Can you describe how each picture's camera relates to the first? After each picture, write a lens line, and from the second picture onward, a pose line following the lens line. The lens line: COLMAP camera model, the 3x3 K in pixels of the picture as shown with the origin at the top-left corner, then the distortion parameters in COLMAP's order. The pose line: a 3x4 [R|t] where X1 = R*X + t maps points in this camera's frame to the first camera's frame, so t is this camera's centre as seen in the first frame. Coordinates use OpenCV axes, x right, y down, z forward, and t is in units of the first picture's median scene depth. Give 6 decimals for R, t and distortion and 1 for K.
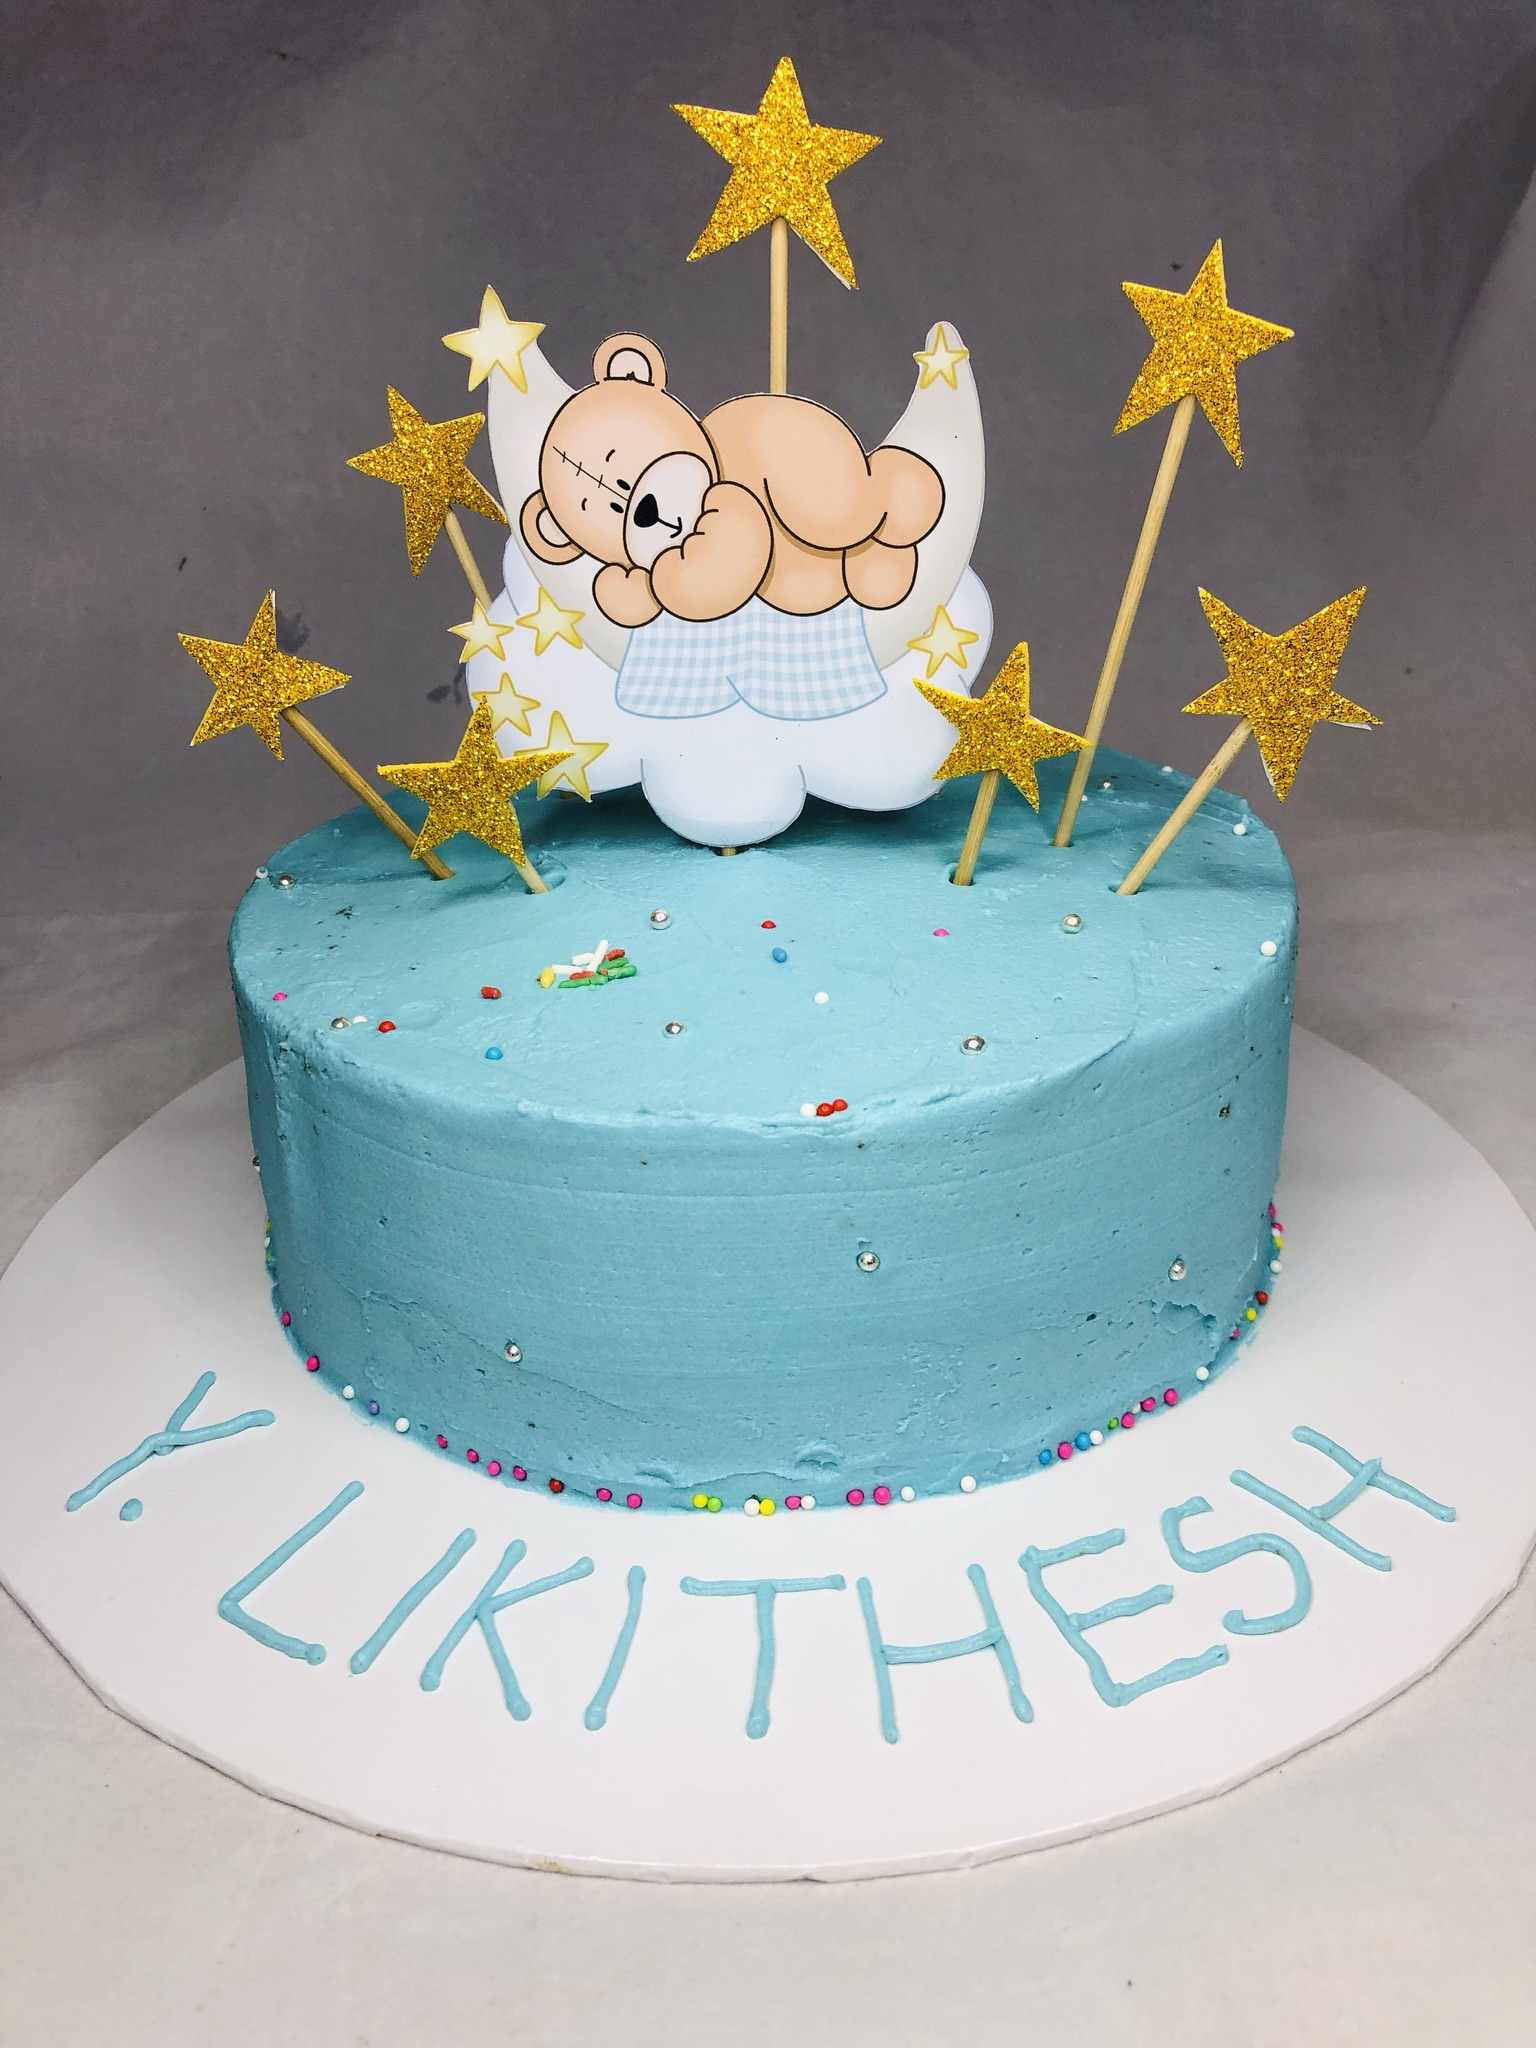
lens RADIAL K [[1672.5, 0, 768.0], [0, 1672.5, 1024.0], [0, 0, 1]] dist [0.068415, -0.217007]
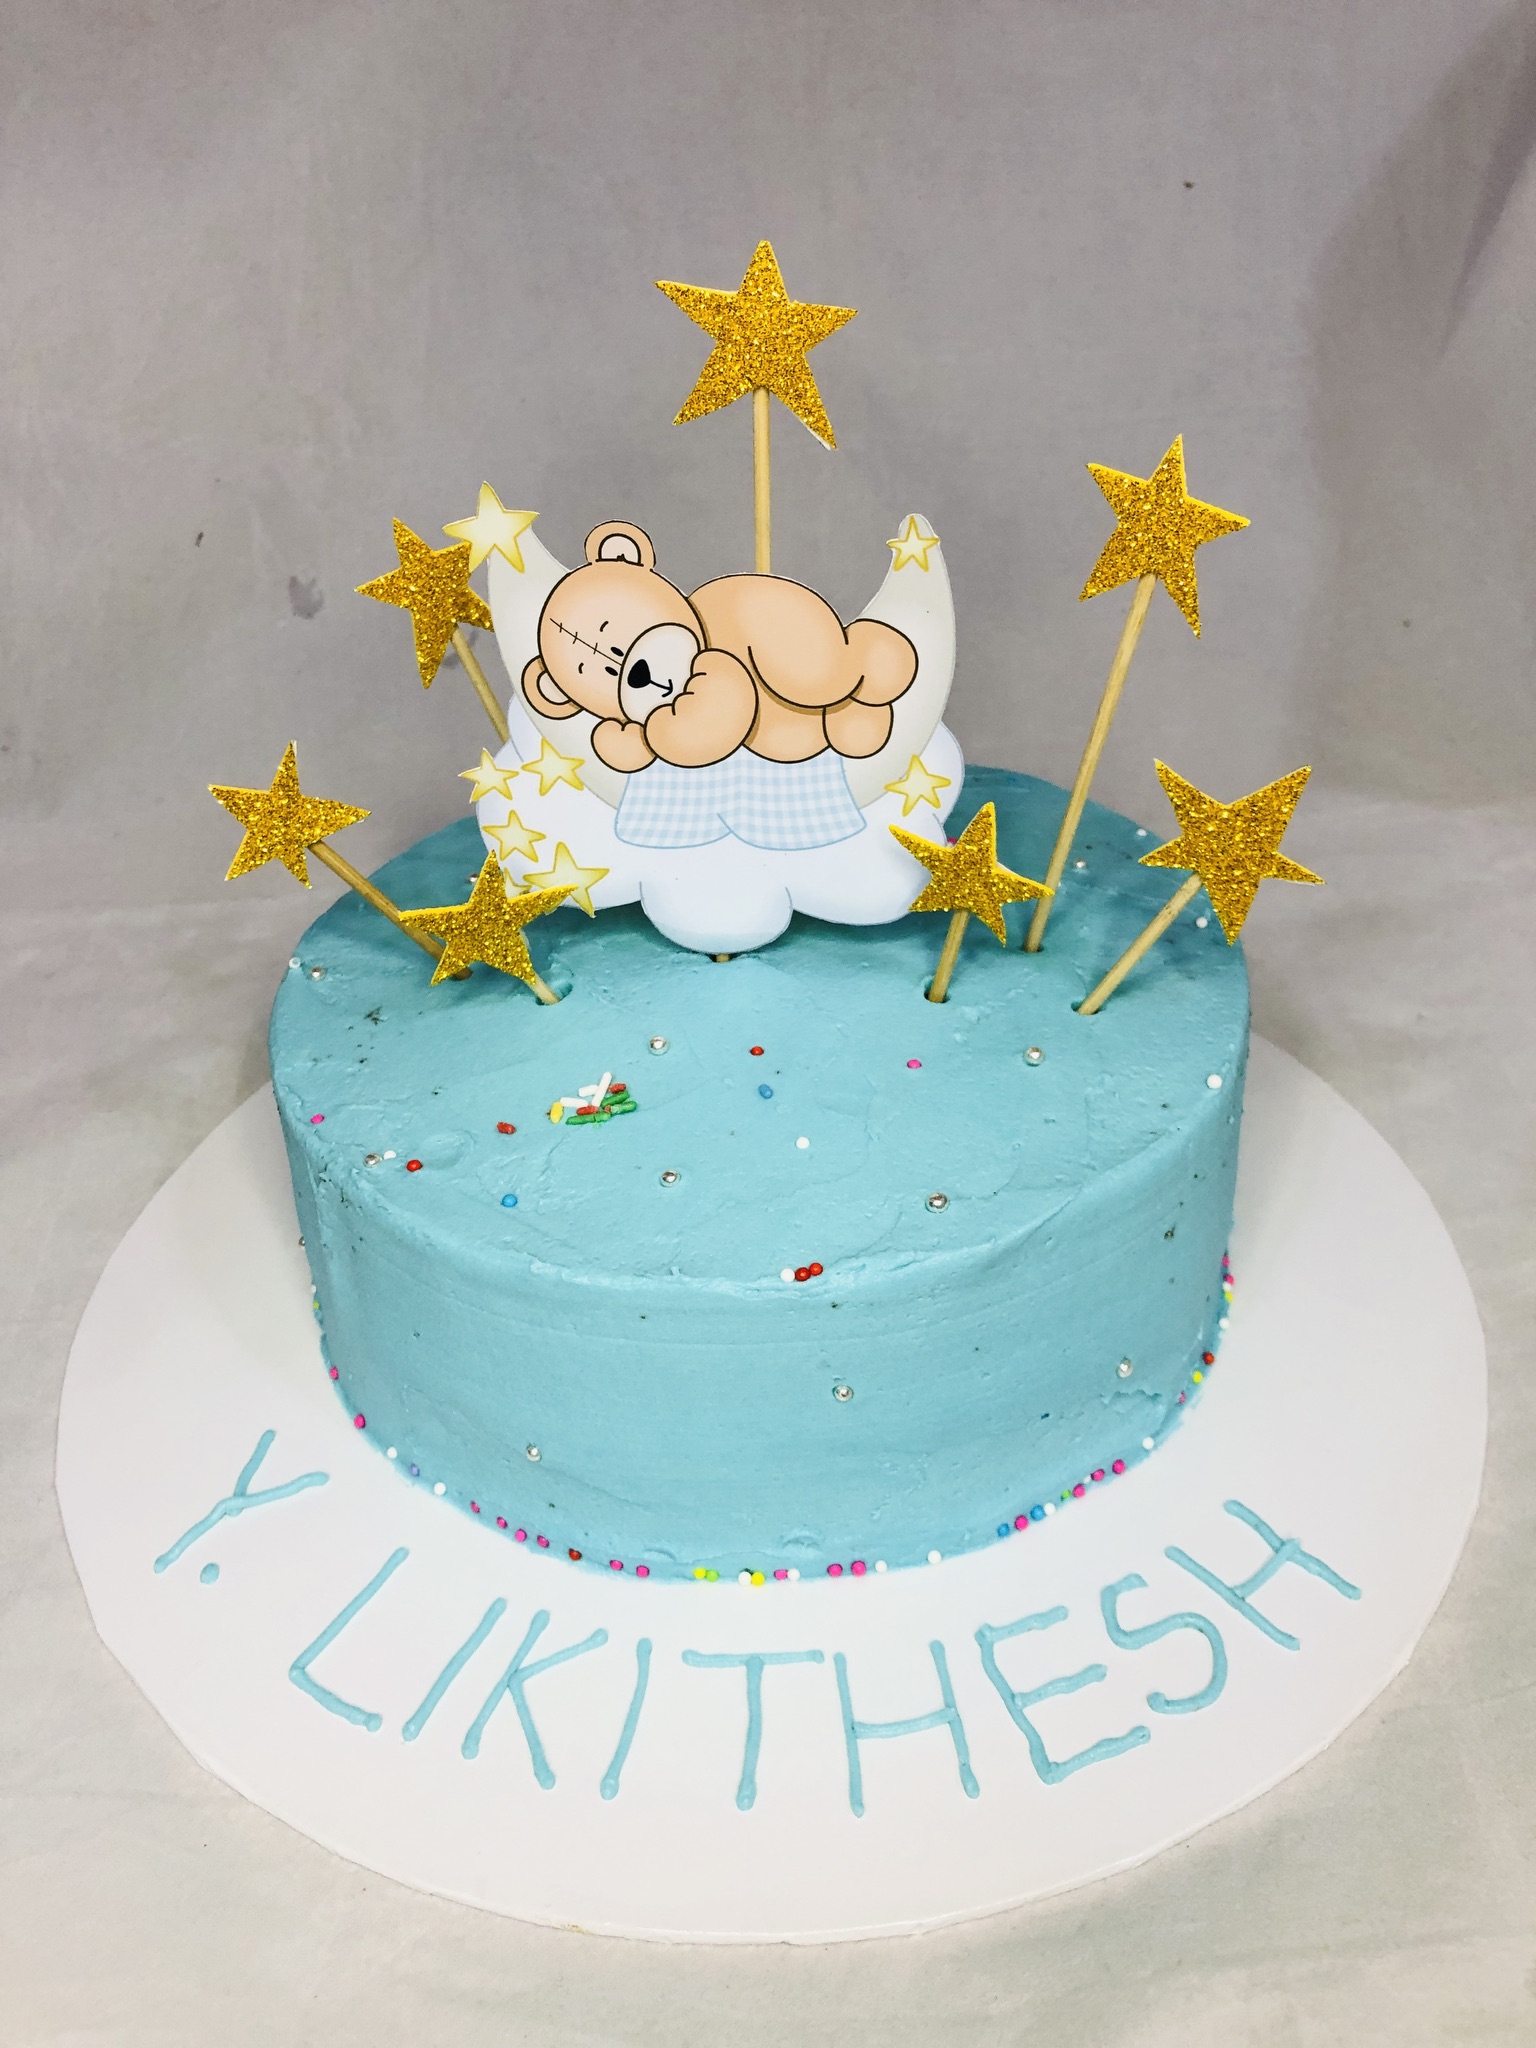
lens RADIAL K [[1665.8, 0, 747.0], [0, 1665.8, 1010.5], [0, 0, 1]] dist [0.119348, -0.459695]
pose [[0.999567, -0.005982, -0.028820, 0.026281], [0.009645, 0.991638, 0.128693, -0.234406], [0.027809, -0.128916, 0.991266, -0.083011]]
